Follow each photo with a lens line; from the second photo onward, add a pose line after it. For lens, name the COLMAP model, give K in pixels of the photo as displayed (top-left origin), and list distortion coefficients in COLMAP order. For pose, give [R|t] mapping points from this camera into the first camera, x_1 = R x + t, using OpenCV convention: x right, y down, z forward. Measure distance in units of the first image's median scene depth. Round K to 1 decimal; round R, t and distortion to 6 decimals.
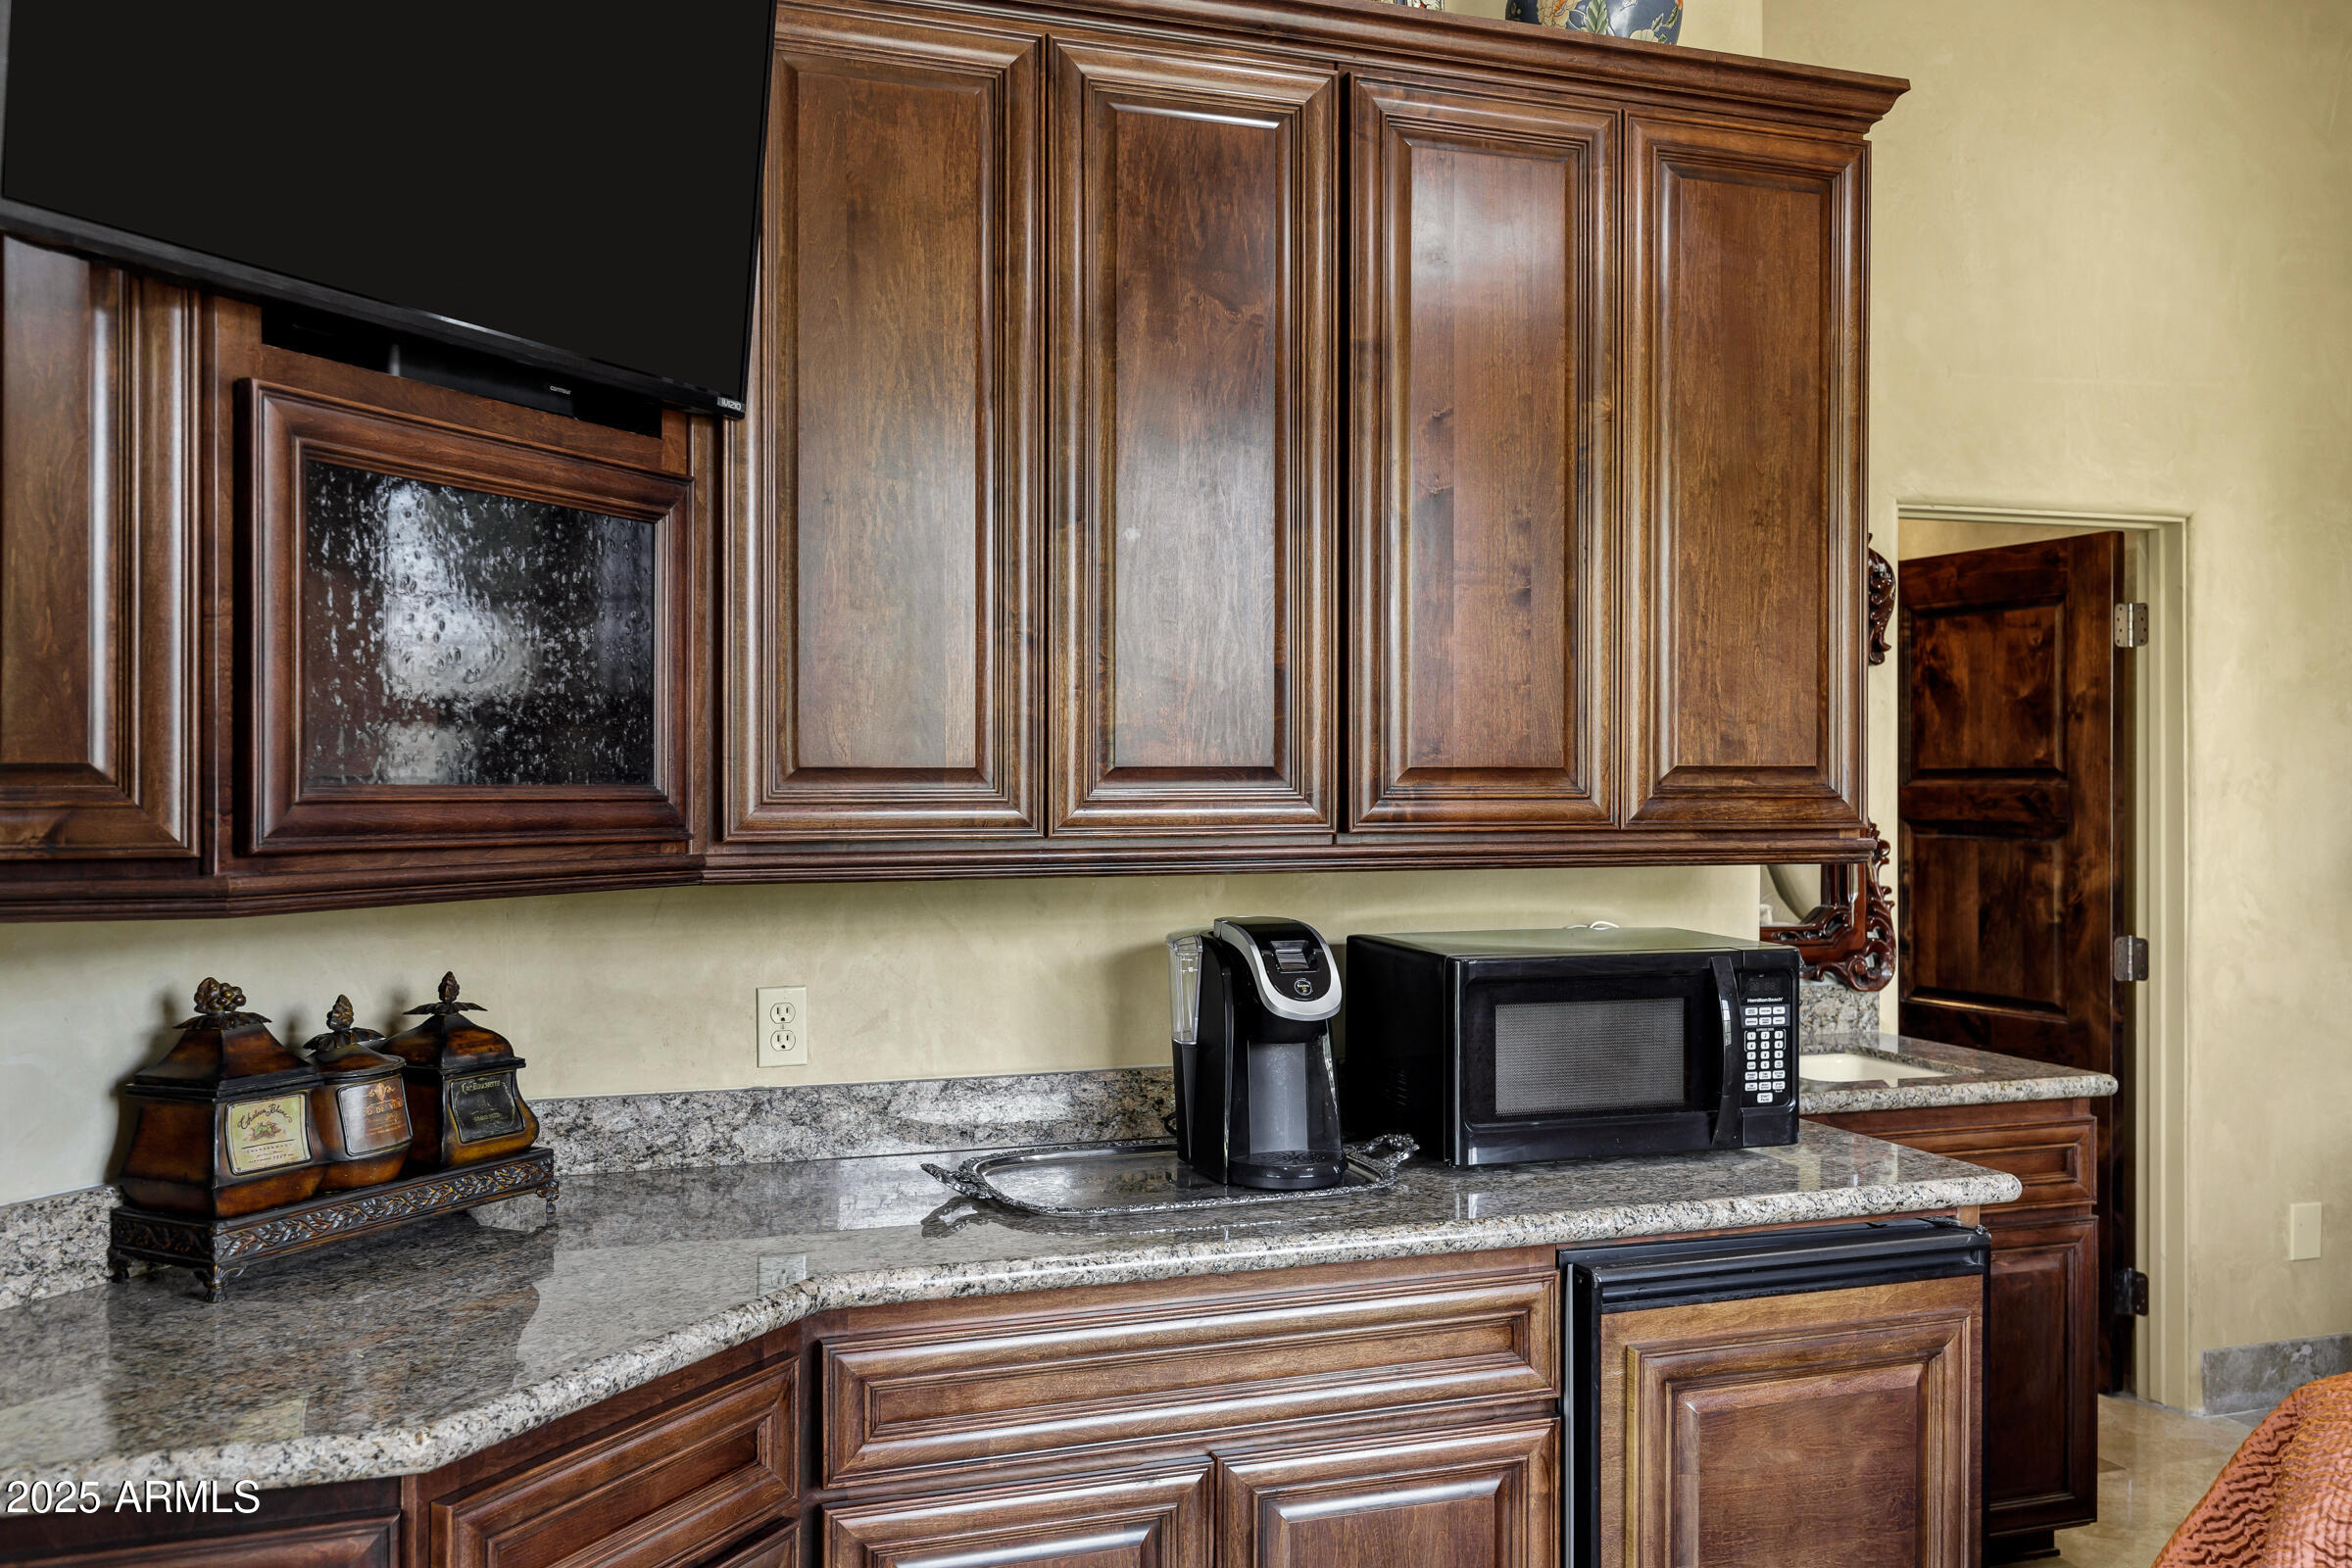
lens RADIAL K [[1892.6, 0, 1170.4], [0, 1892.6, 785.5], [0, 0, 1]] dist [0.003697, -0.000172]
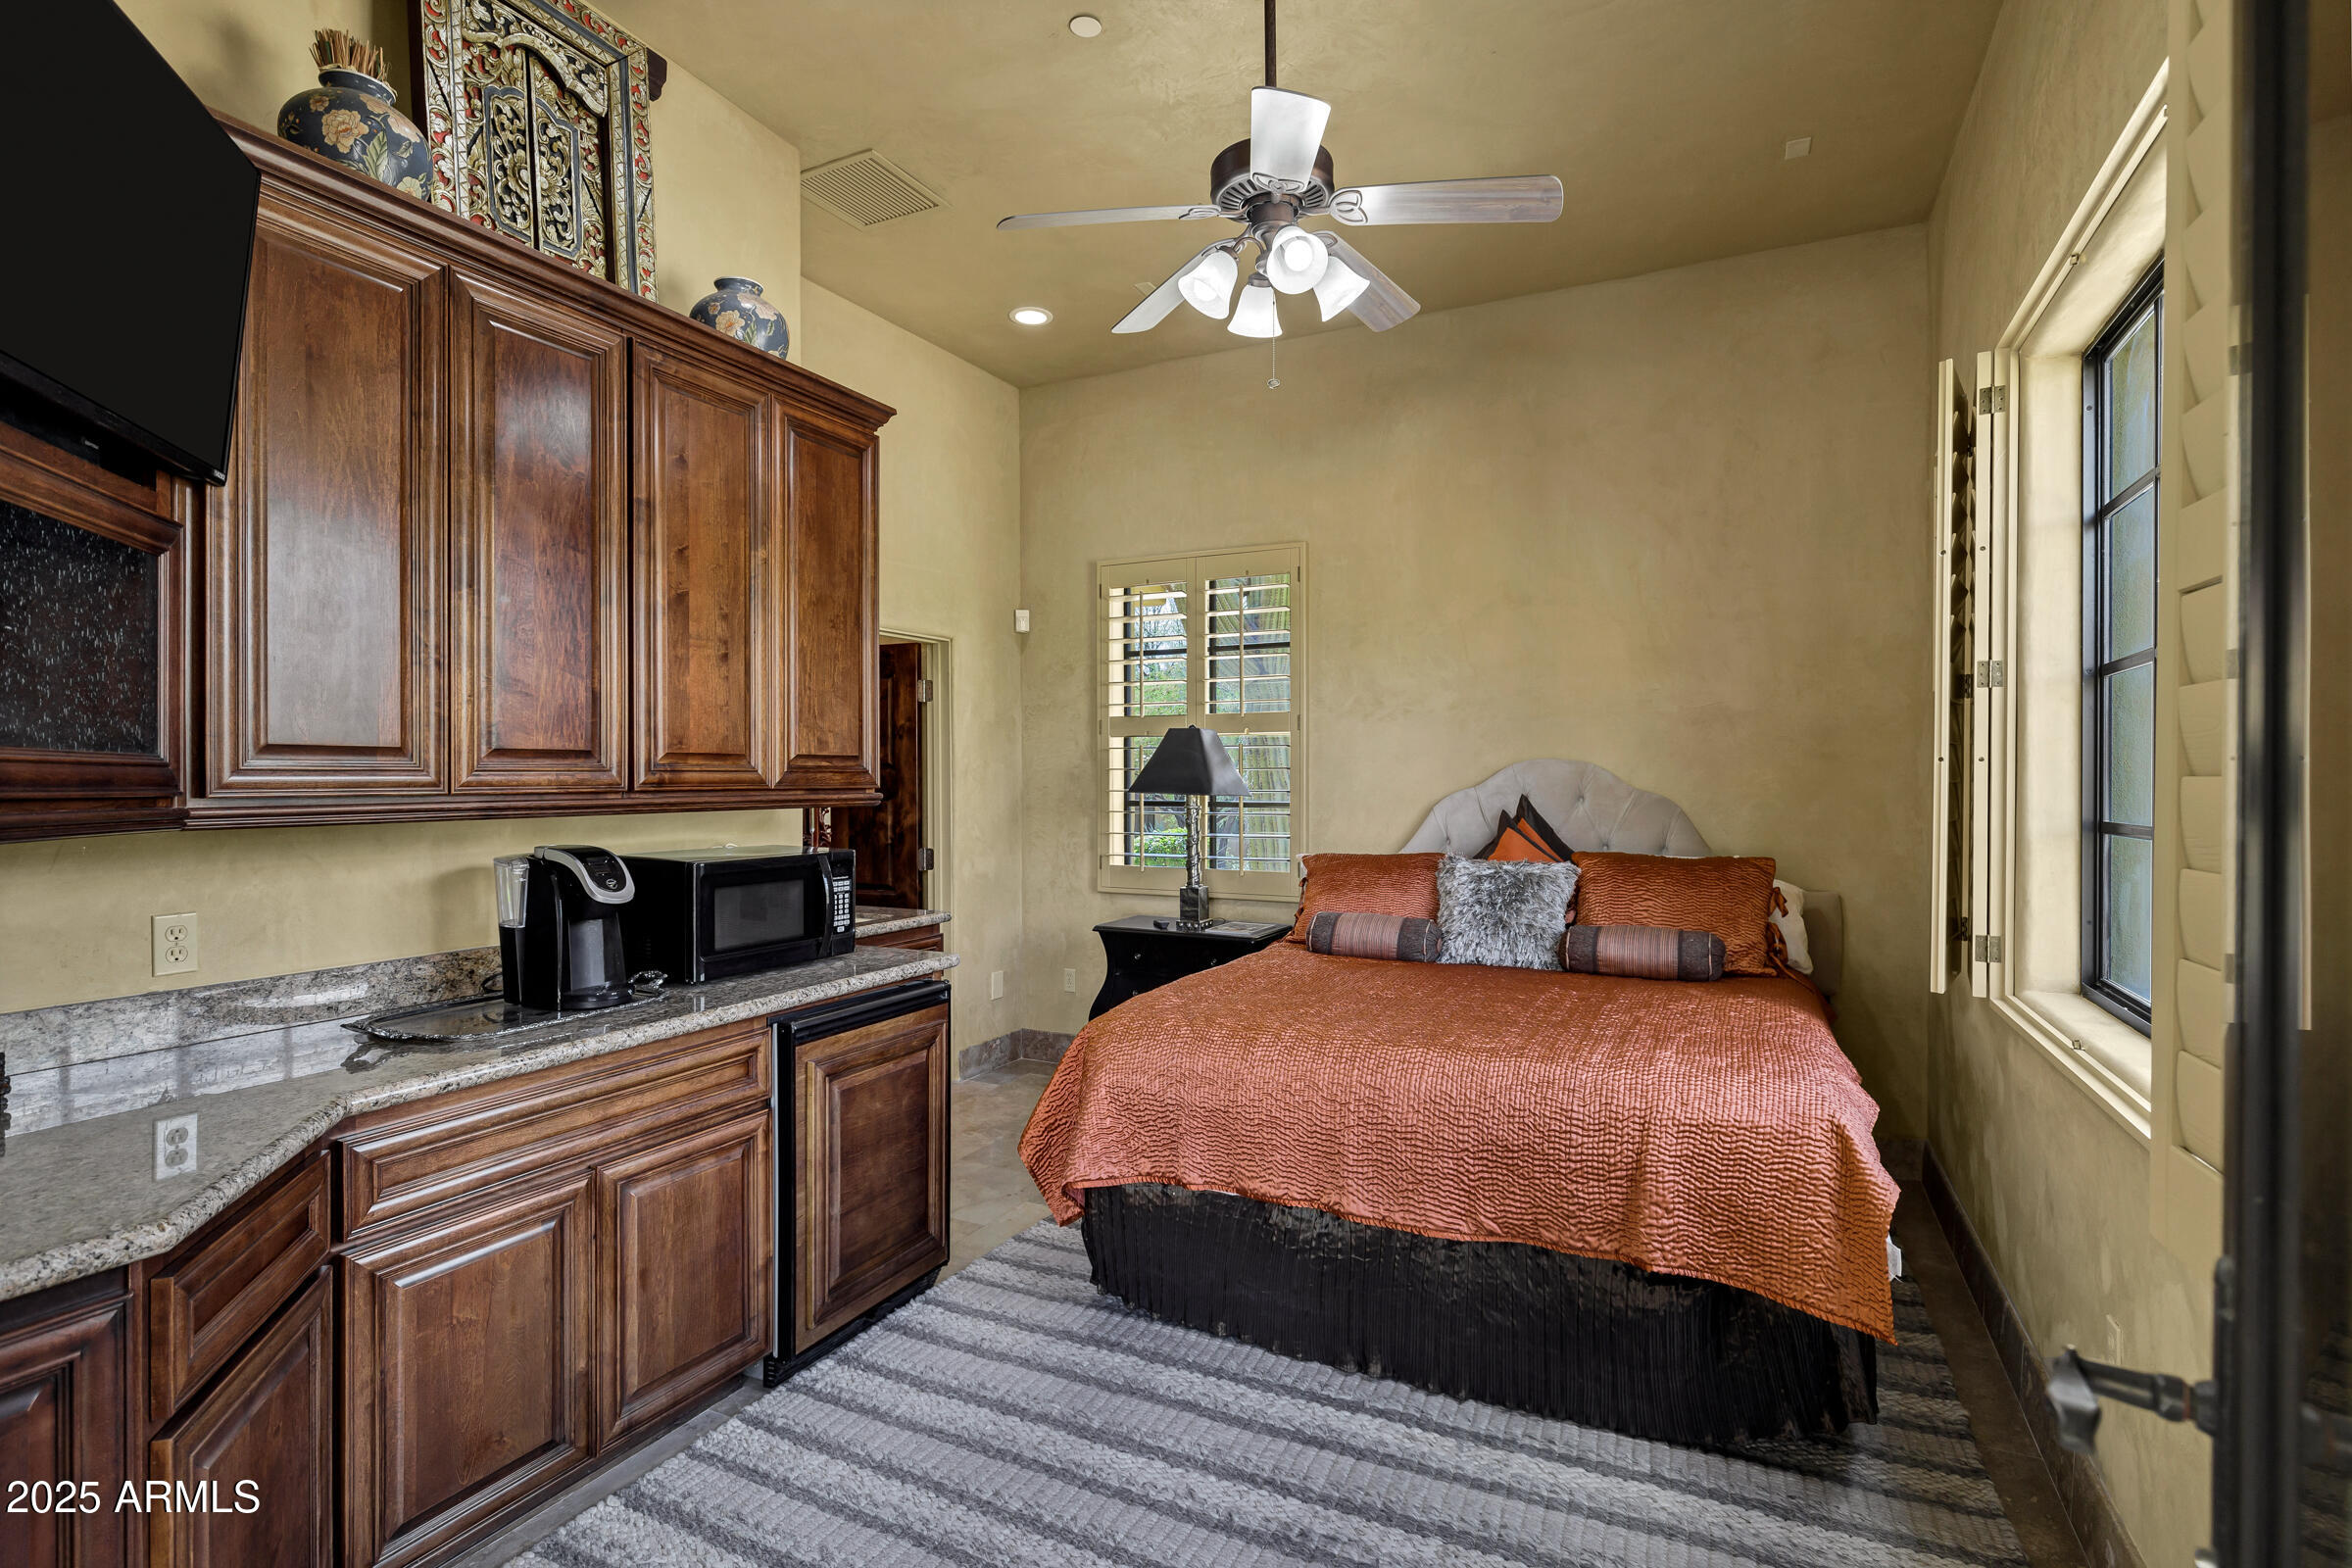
lens RADIAL K [[1160.3, 0, 1171.4], [0, 1160.3, 778.4], [0, 0, 1]] dist [0.002856, -0.000001]
pose [[0.703051, -0.002514, 0.711135, -0.303451], [0.005754, 0.999981, -0.002154, 0.019278], [-0.711117, 0.005606, 0.703052, -0.061220]]
